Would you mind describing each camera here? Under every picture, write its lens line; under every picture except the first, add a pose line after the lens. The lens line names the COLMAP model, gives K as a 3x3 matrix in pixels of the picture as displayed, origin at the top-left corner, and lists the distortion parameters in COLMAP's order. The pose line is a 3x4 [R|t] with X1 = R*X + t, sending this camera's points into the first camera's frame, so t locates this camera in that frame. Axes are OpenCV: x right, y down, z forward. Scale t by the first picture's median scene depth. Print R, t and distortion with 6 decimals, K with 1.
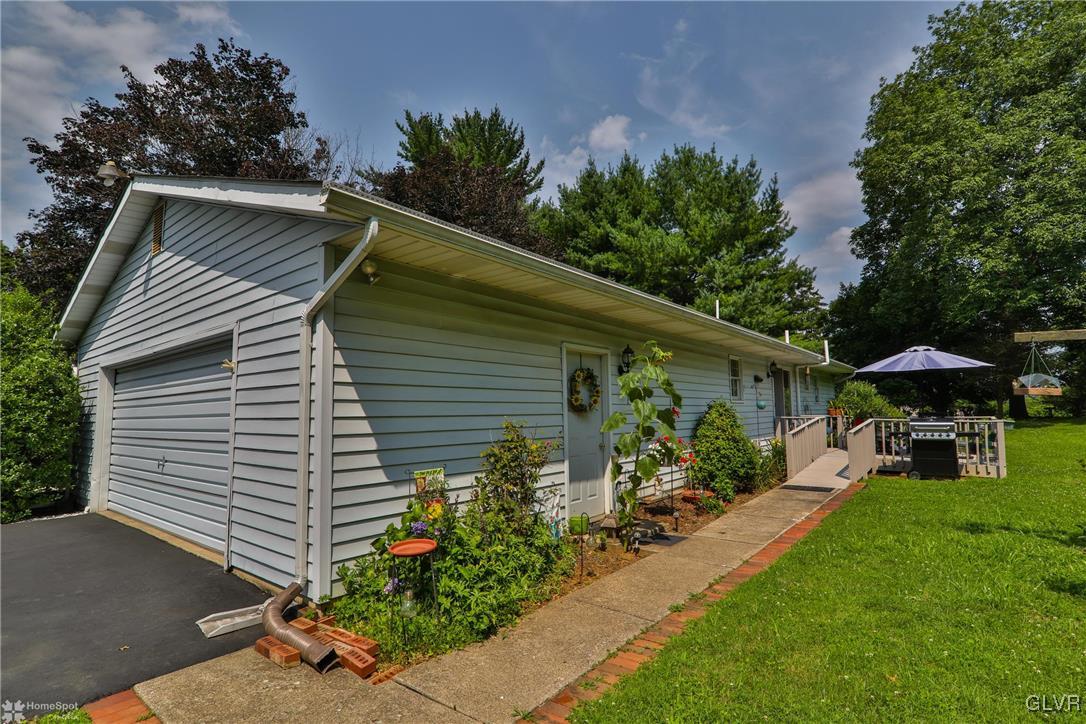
lens RADIAL K [[526.0, 0, 542.9], [0, 526.0, 362.7], [0, 0, 1]] dist [-0.026664, 0.000370]
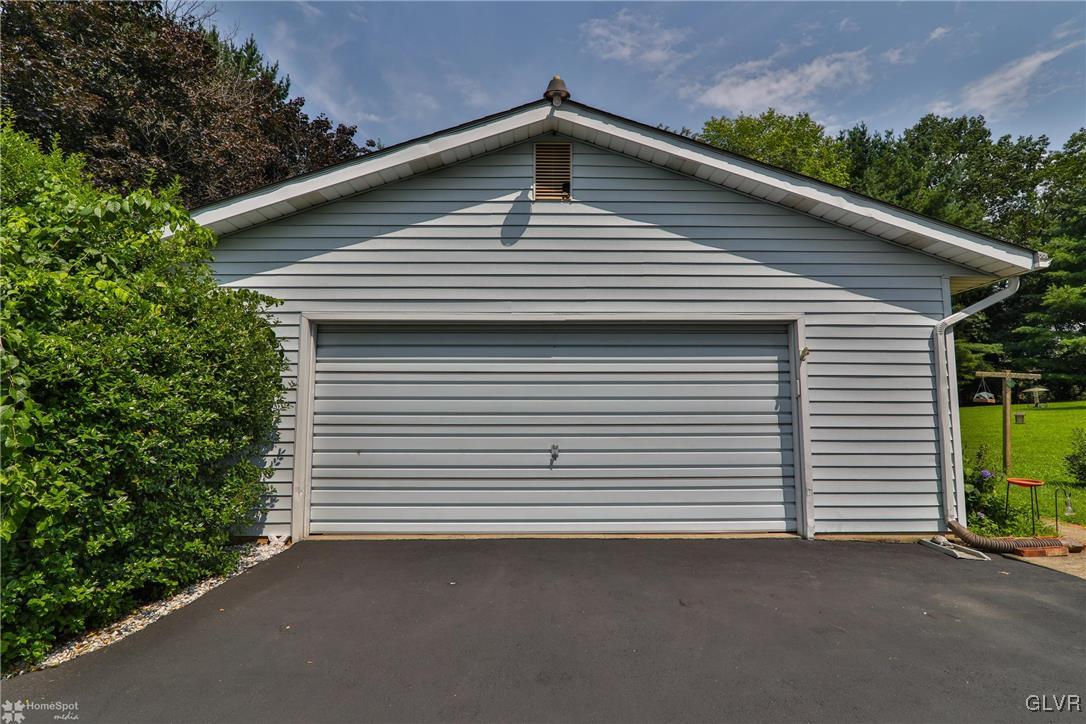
lens RADIAL K [[526.0, 0, 537.3], [0, 526.0, 364.8], [0, 0, 1]] dist [-0.026664, 0.000370]
pose [[0.773809, 0.072503, 0.629256, -1.239606], [-0.075573, 0.996899, -0.021929, 0.069720], [-0.628895, -0.030586, 0.776888, 0.352924]]
